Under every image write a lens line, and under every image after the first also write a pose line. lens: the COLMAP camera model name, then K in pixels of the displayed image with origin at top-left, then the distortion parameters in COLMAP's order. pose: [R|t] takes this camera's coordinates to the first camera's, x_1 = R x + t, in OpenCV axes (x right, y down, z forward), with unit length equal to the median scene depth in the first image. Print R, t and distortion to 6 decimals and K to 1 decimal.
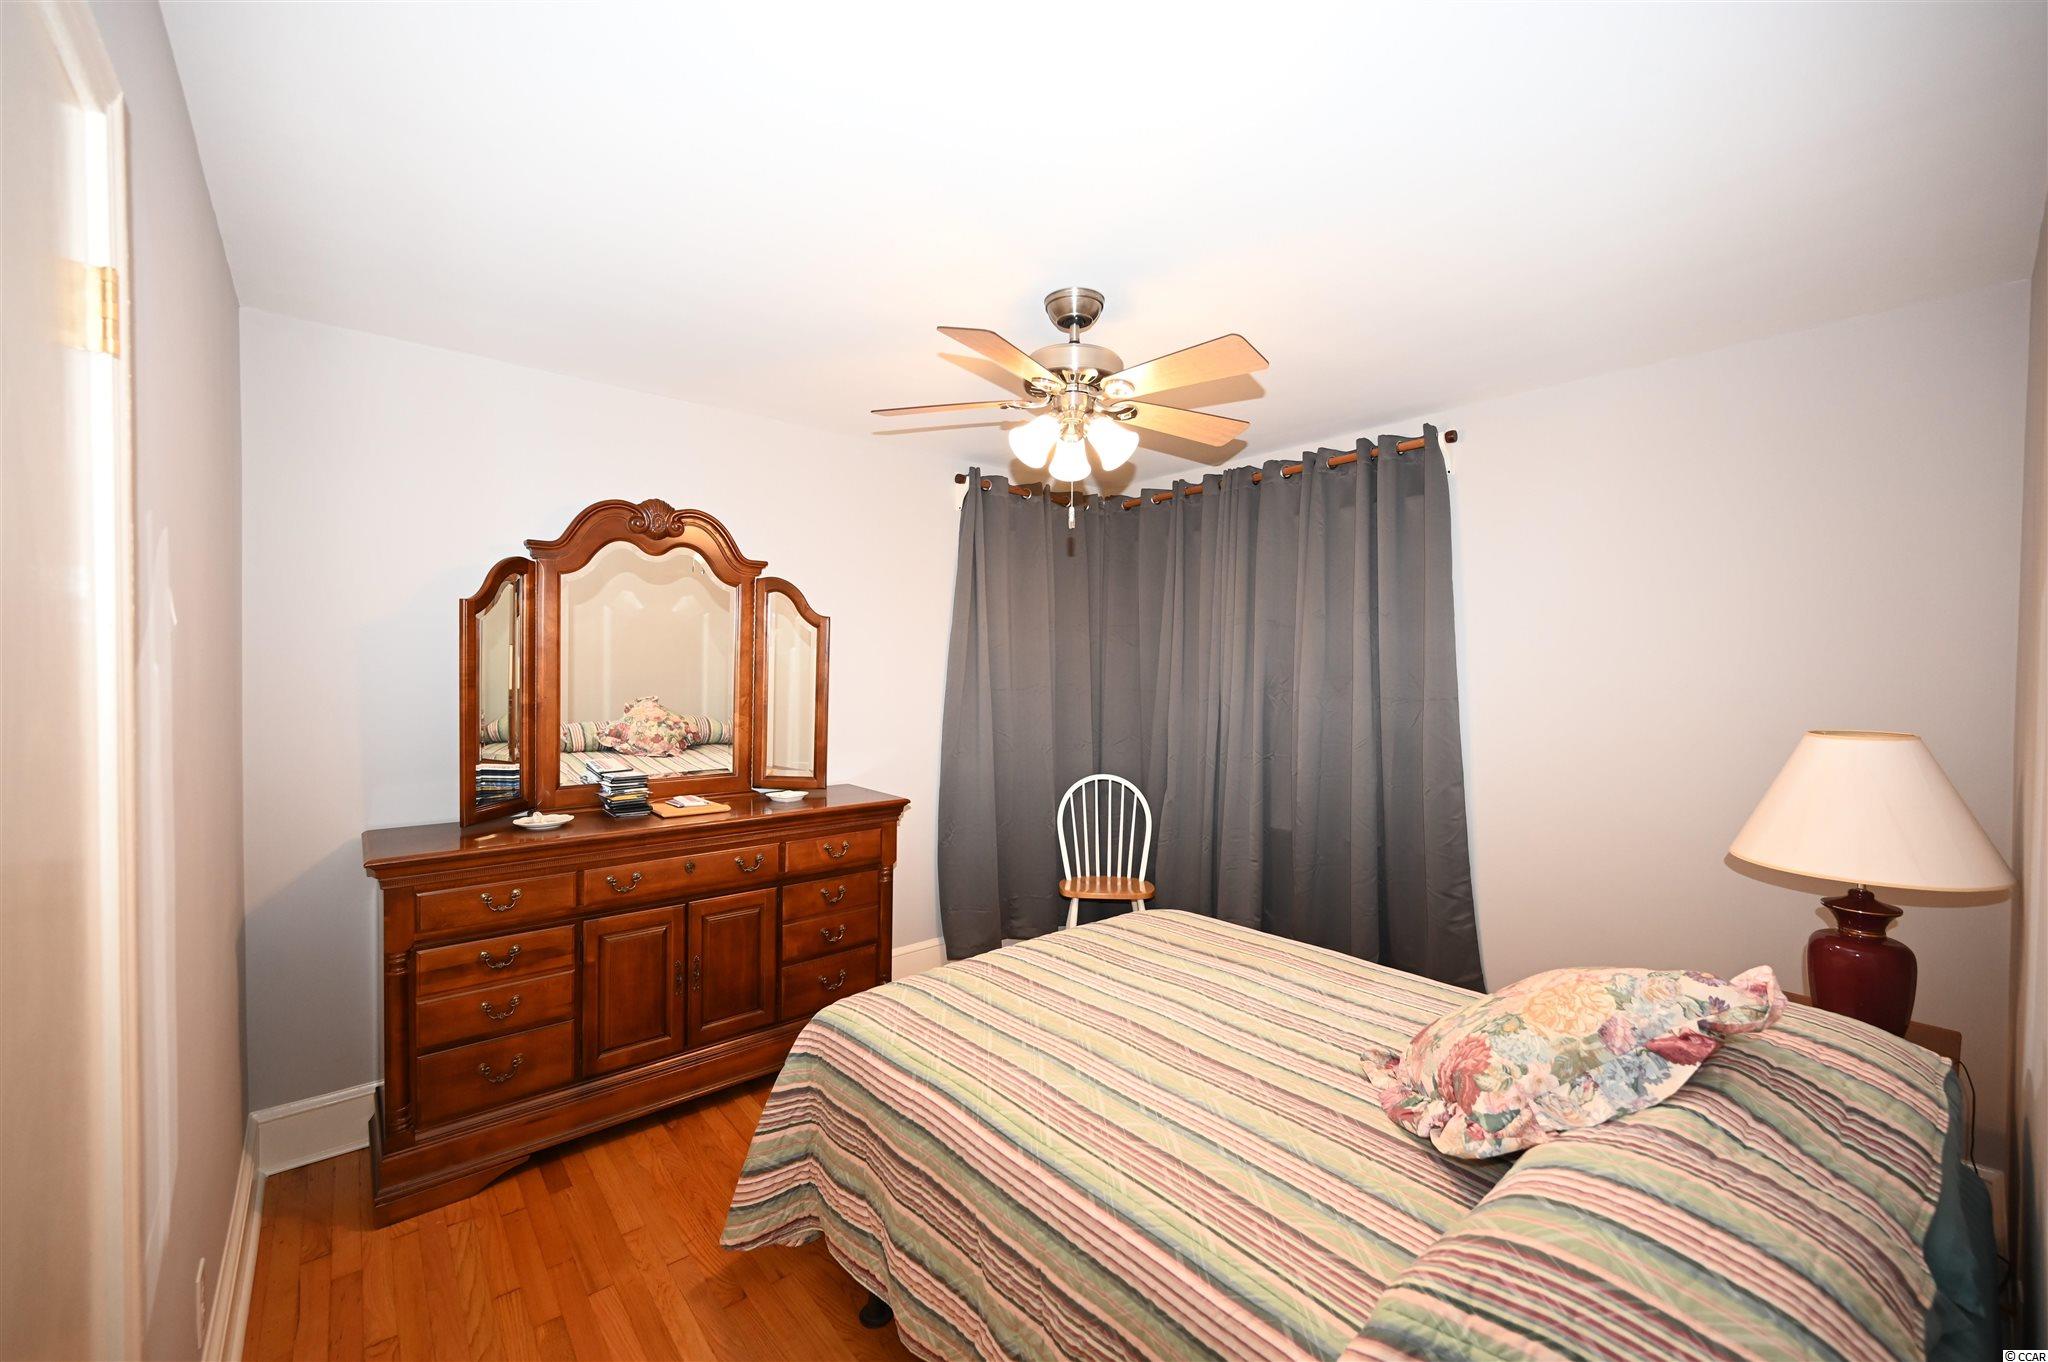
lens RADIAL K [[807.5, 0, 1024.9], [0, 807.5, 689.9], [0, 0, 1]] dist [0.001269, 0.000117]
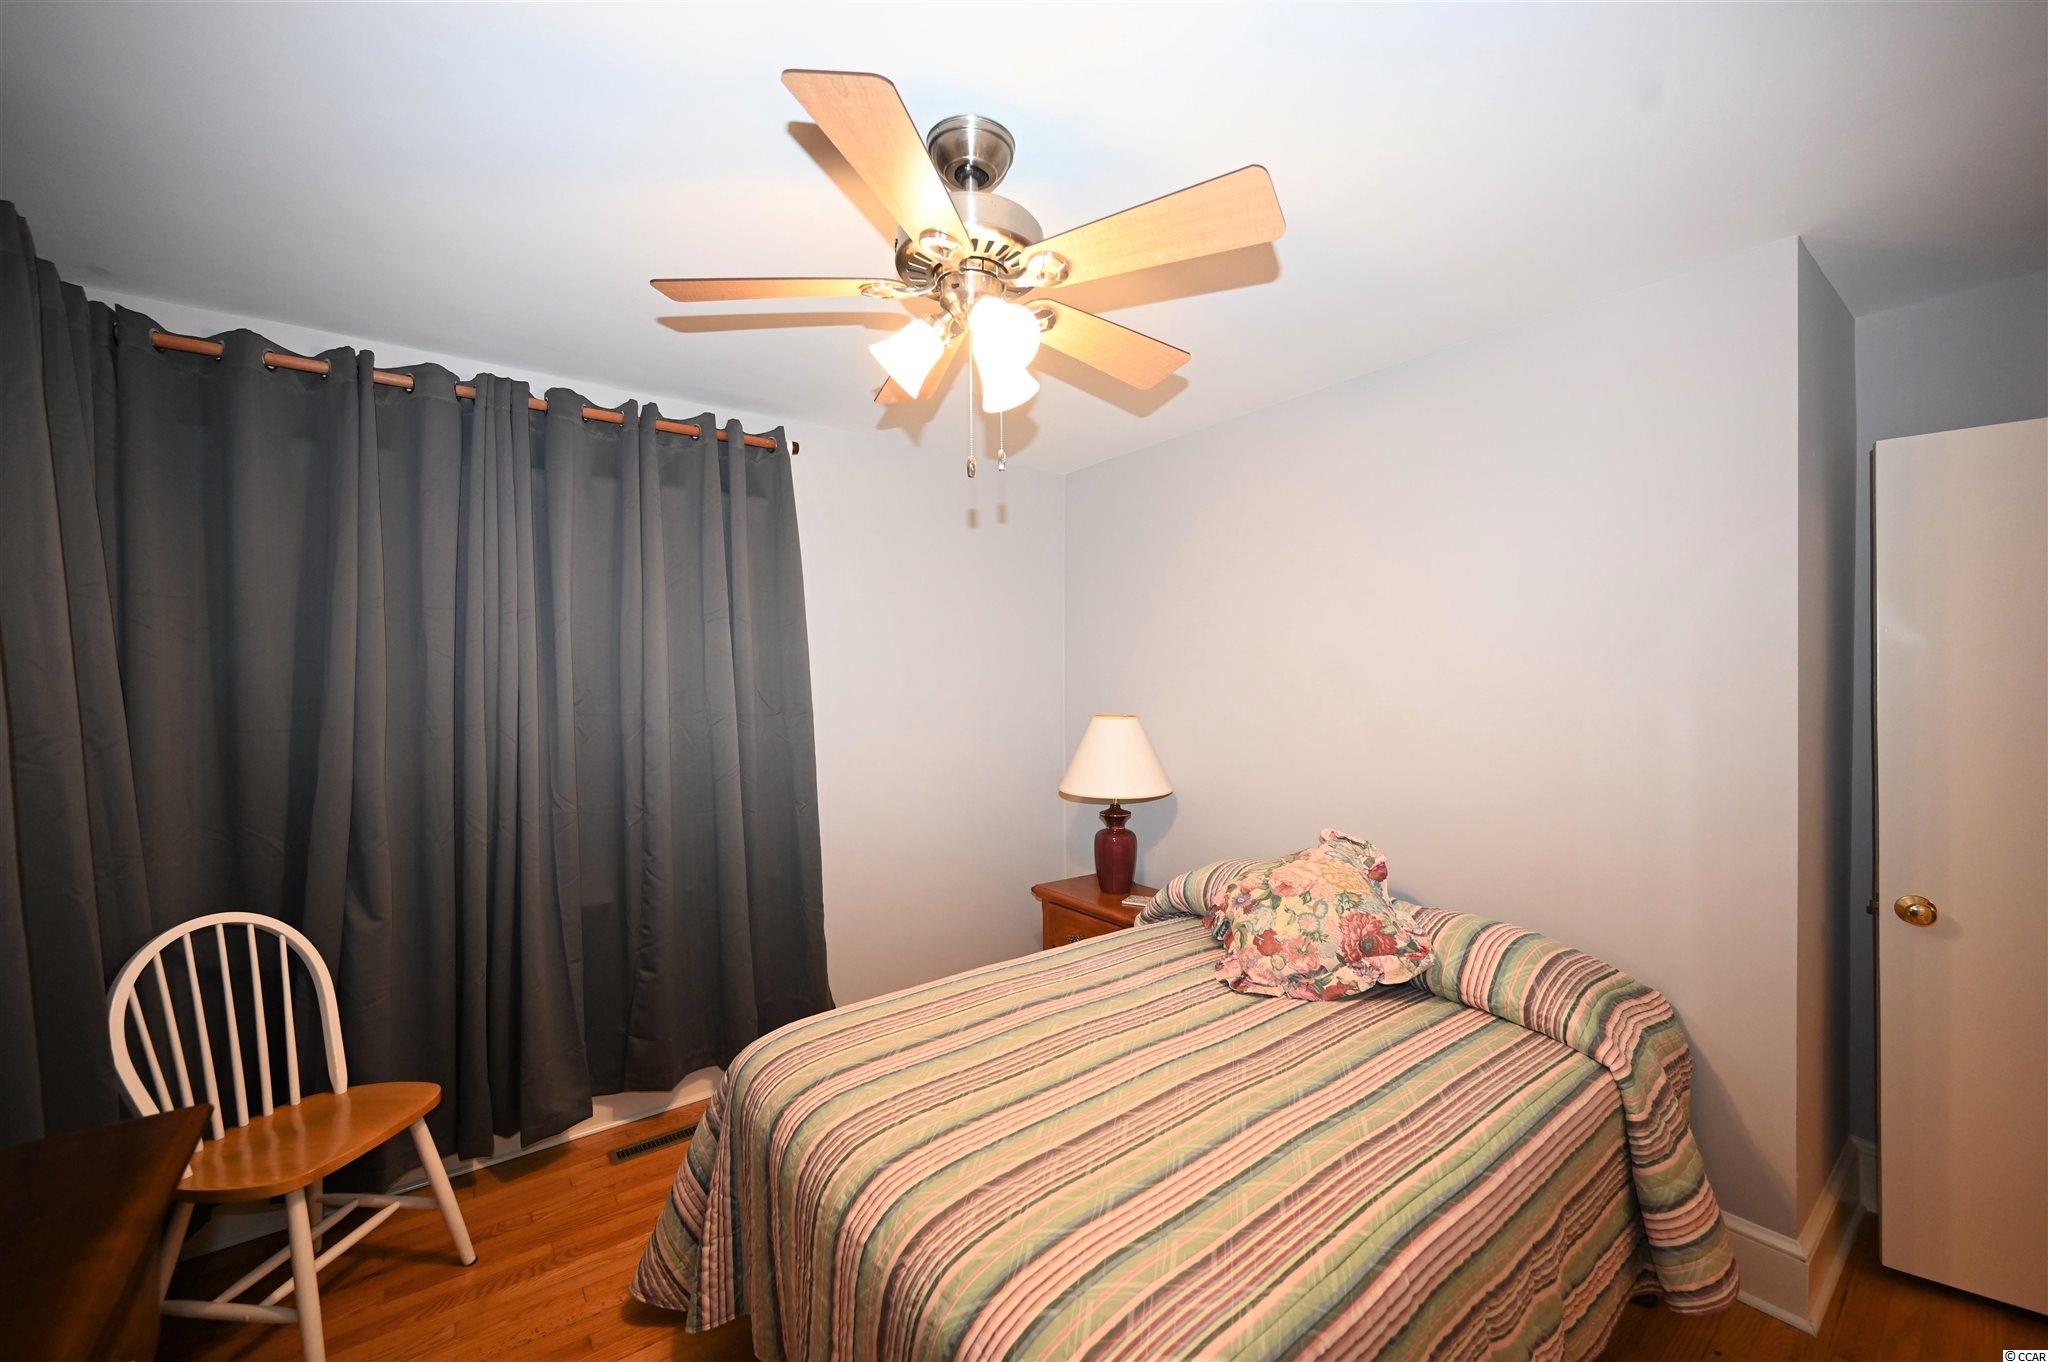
lens RADIAL K [[807.5, 0, 1024.9], [0, 807.5, 689.9], [0, 0, 1]] dist [0.001269, 0.000117]
pose [[0.052369, -0.017092, 0.998482, -0.797483], [0.033240, 0.999329, 0.015363, -0.038427], [-0.998074, 0.032385, 0.052902, 1.186033]]
